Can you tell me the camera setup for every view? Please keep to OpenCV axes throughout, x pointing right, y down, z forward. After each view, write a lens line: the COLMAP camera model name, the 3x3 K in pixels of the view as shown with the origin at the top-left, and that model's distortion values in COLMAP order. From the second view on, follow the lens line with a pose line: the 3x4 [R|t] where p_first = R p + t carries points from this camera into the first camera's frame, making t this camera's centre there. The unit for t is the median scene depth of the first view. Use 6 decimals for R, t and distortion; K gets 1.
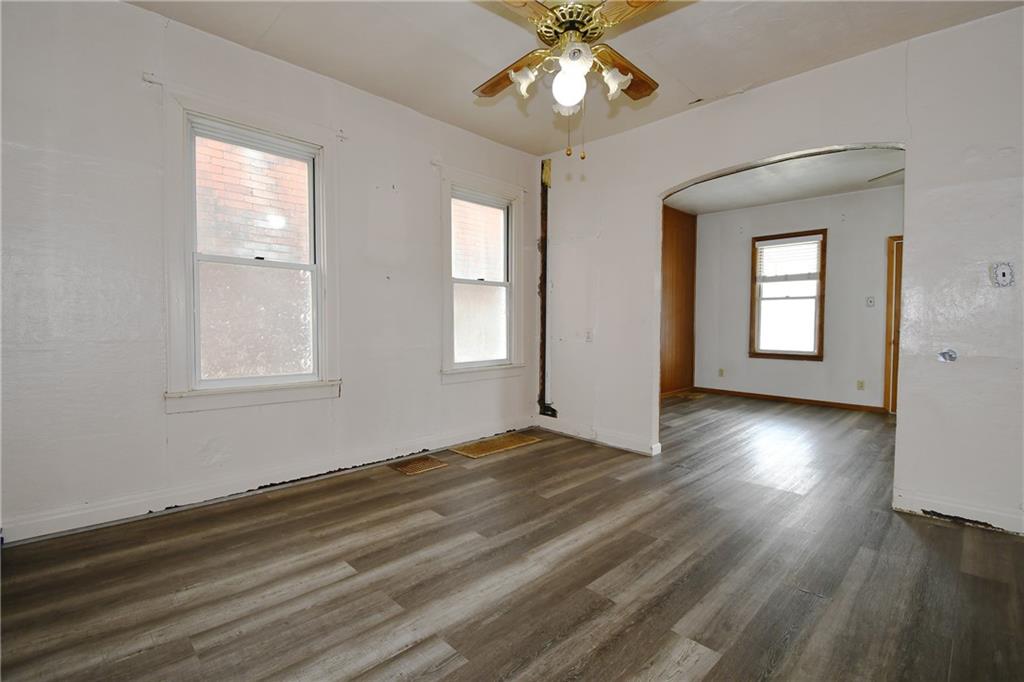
lens RADIAL K [[457.2, 0, 489.3], [0, 457.2, 340.8], [0, 0, 1]] dist [0.007456, -0.013076]
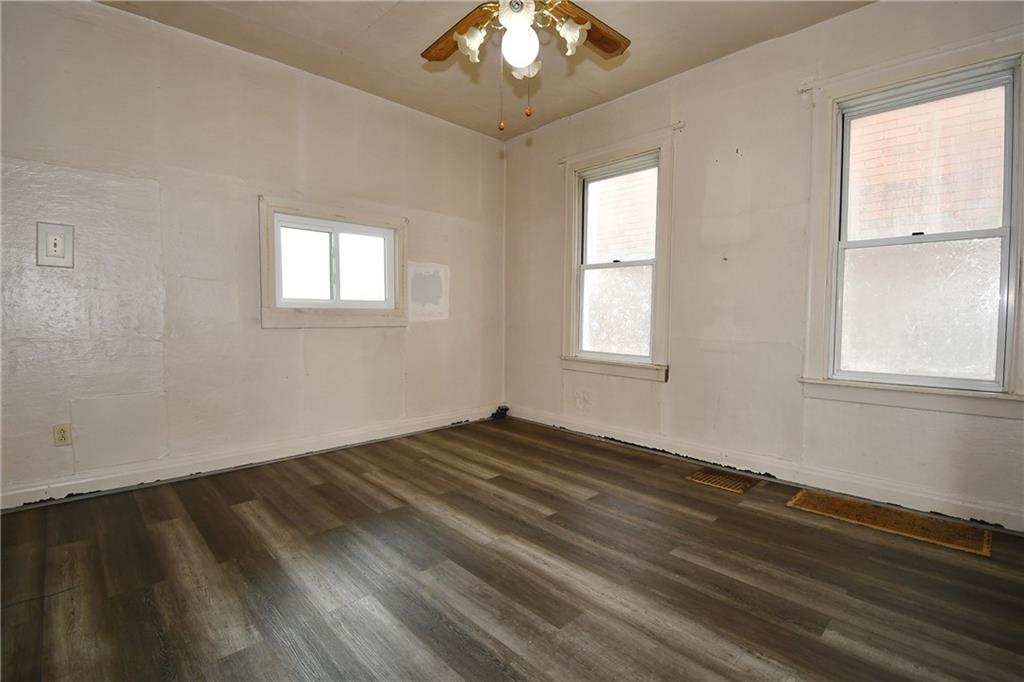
lens RADIAL K [[457.2, 0, 521.2], [0, 457.2, 341.0], [0, 0, 1]] dist [0.007456, -0.013076]
pose [[0.034248, 0.055450, -0.997874, 0.841496], [-0.039402, 0.997758, 0.054091, -0.017866], [0.998636, 0.037466, 0.036356, 0.752949]]
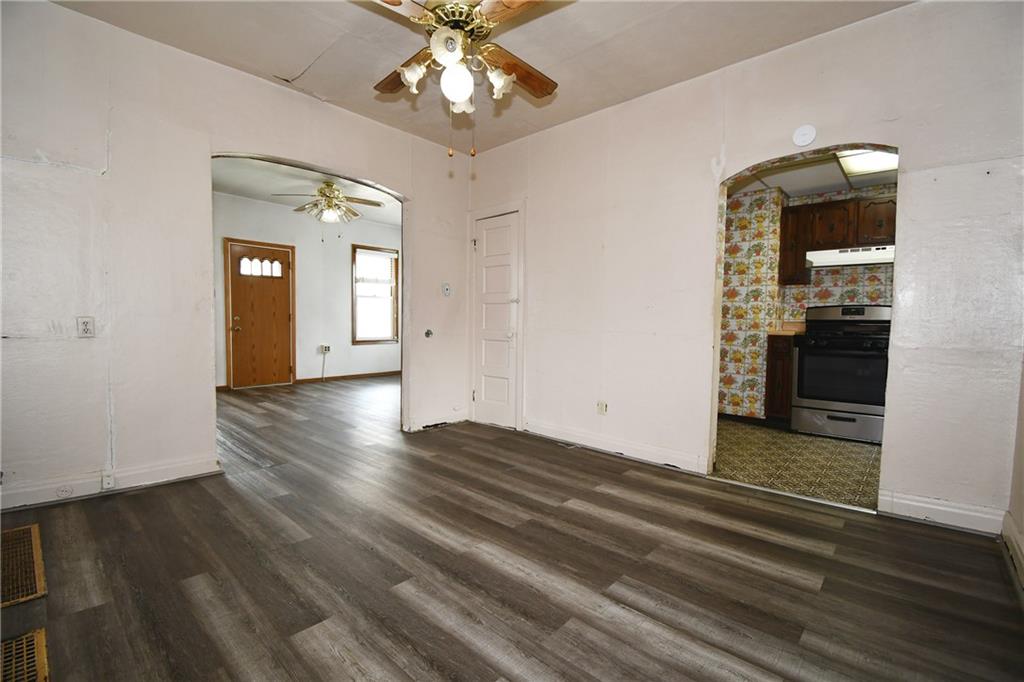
lens RADIAL K [[457.2, 0, 510.8], [0, 457.2, 341.7], [0, 0, 1]] dist [0.007456, -0.013076]
pose [[-0.079986, -0.051083, 0.995486, -0.677823], [0.020479, 0.998391, 0.052877, -0.021209], [-0.996586, 0.024616, -0.078811, 0.740975]]
